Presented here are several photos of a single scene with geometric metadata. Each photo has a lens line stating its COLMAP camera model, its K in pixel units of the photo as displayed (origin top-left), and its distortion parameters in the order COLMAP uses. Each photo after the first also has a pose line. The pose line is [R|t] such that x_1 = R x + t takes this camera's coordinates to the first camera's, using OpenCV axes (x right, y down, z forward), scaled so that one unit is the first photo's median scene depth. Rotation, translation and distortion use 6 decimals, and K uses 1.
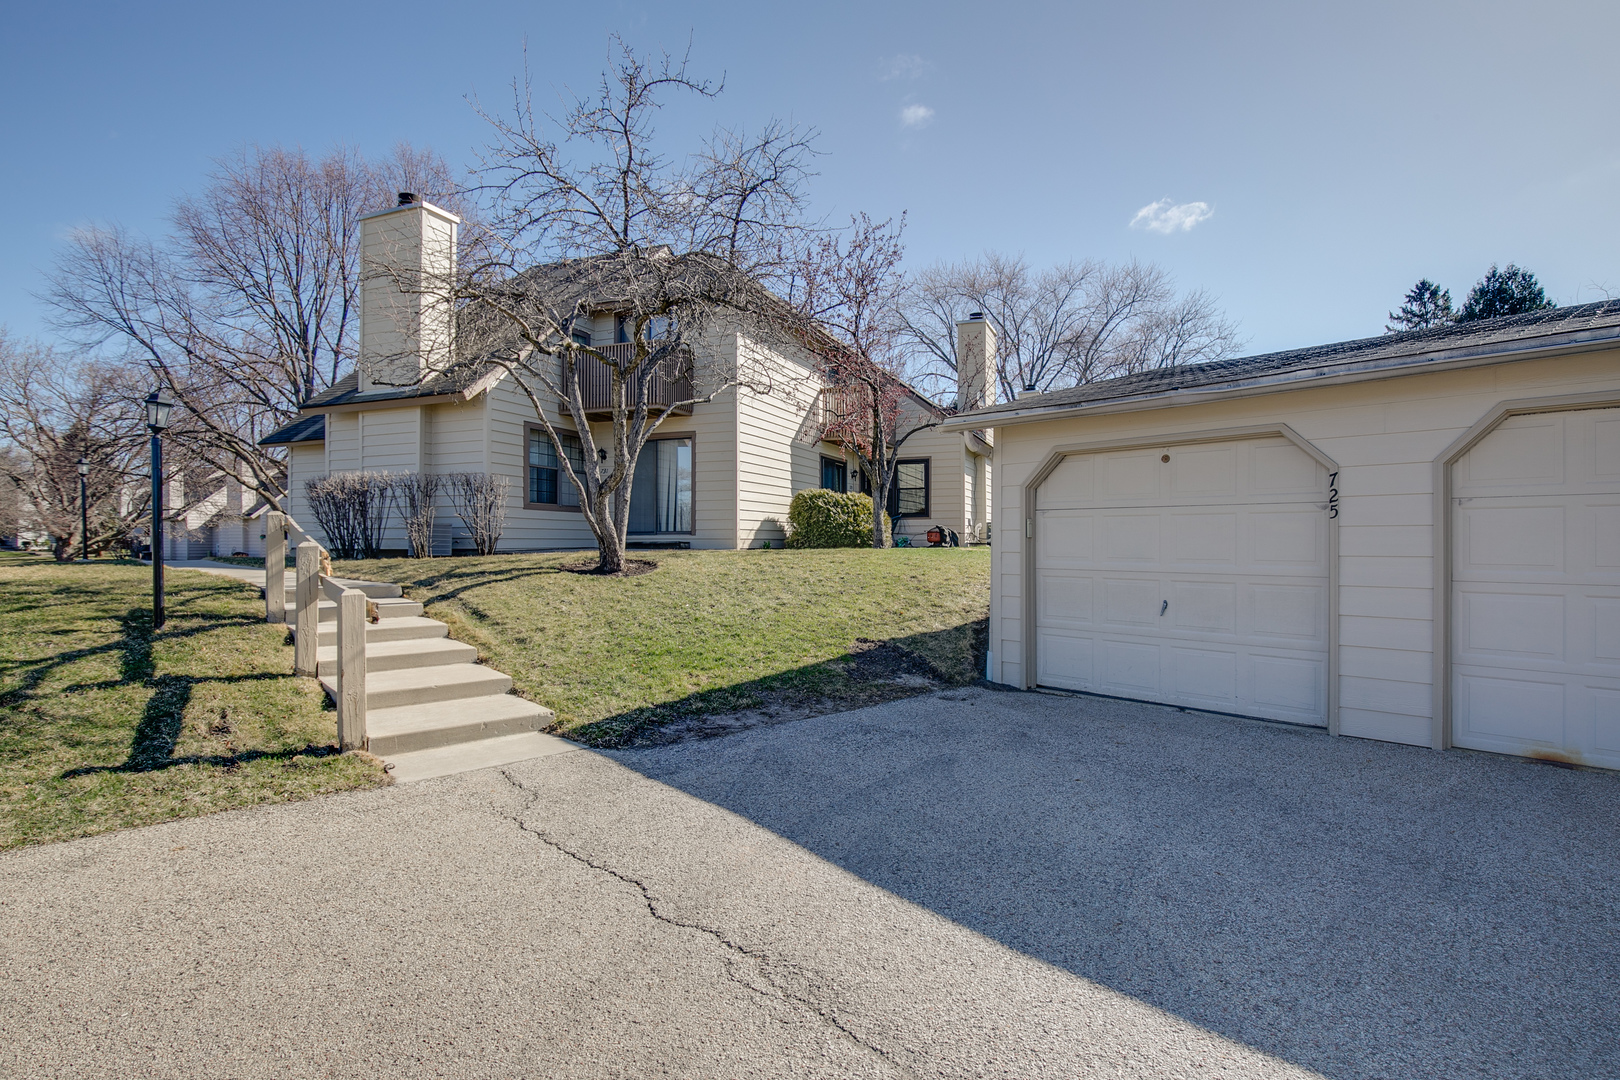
lens RADIAL K [[792.1, 0, 811.3], [0, 792.1, 538.6], [0, 0, 1]] dist [-0.020778, -0.000051]
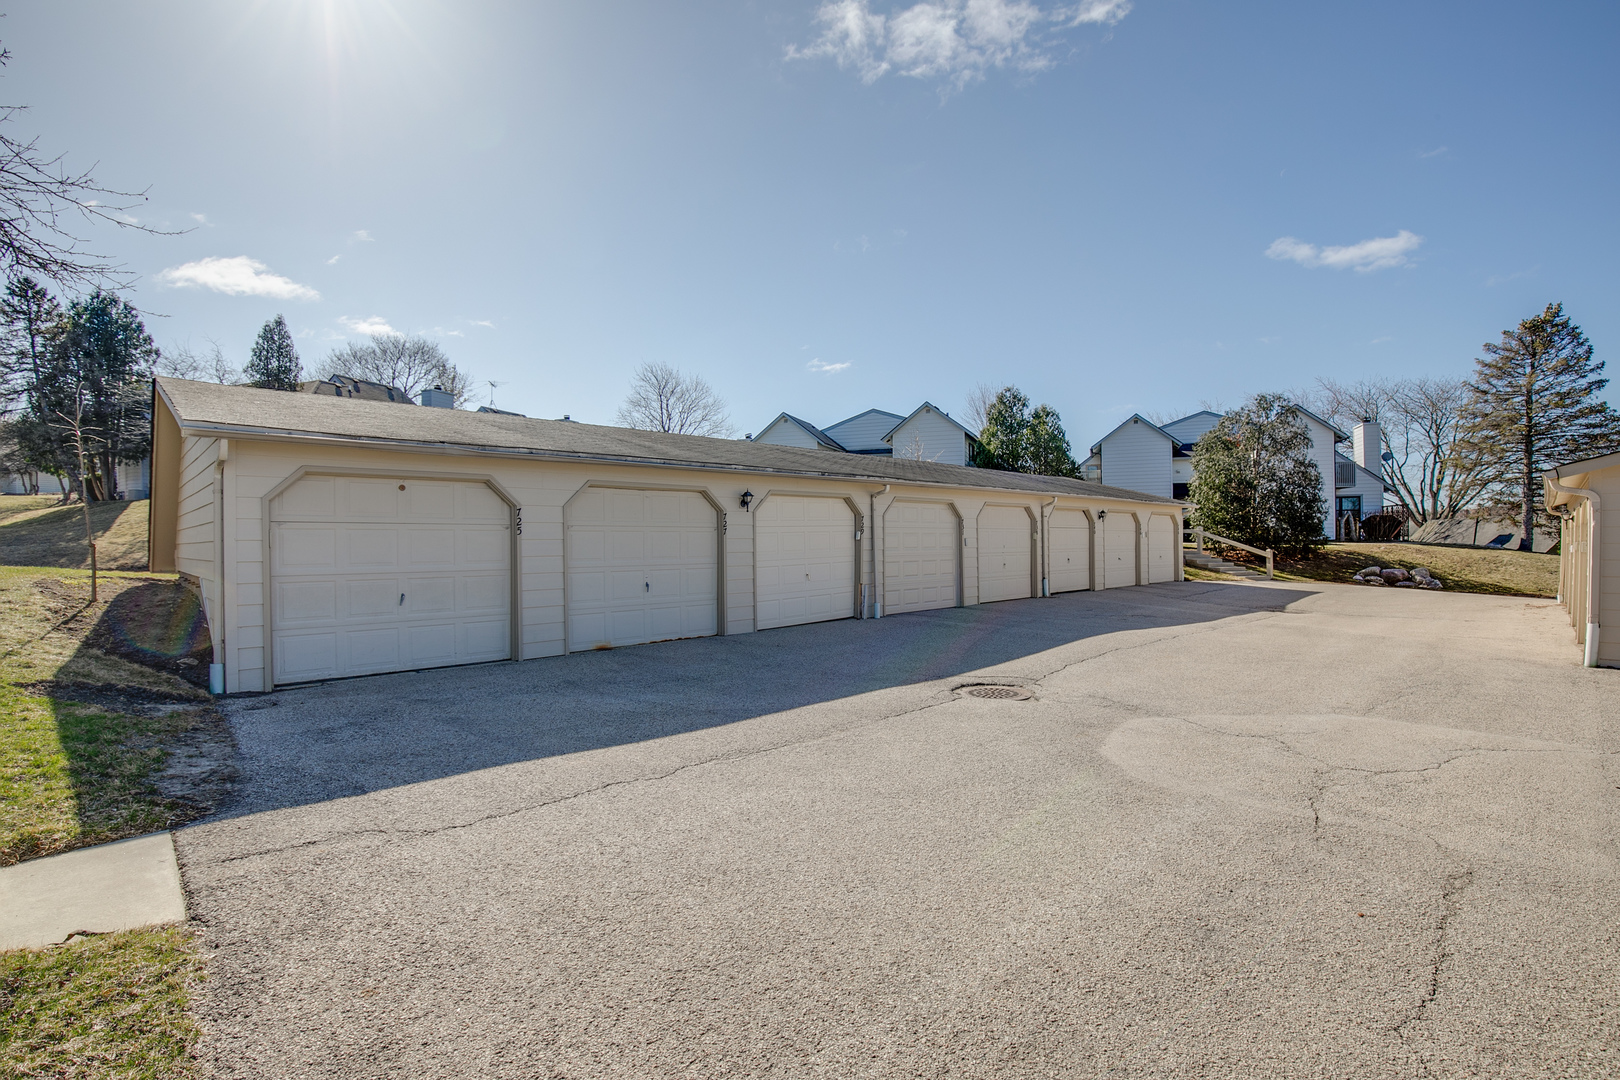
lens RADIAL K [[746.0, 0, 811.9], [0, 746.0, 541.5], [0, 0, 1]] dist [-0.036779, 0.000385]
pose [[-0.018606, 0.000164, 0.999827, -0.933636], [0.002857, 0.999996, -0.000111, -0.008889], [-0.999823, 0.002854, -0.018606, 0.374350]]
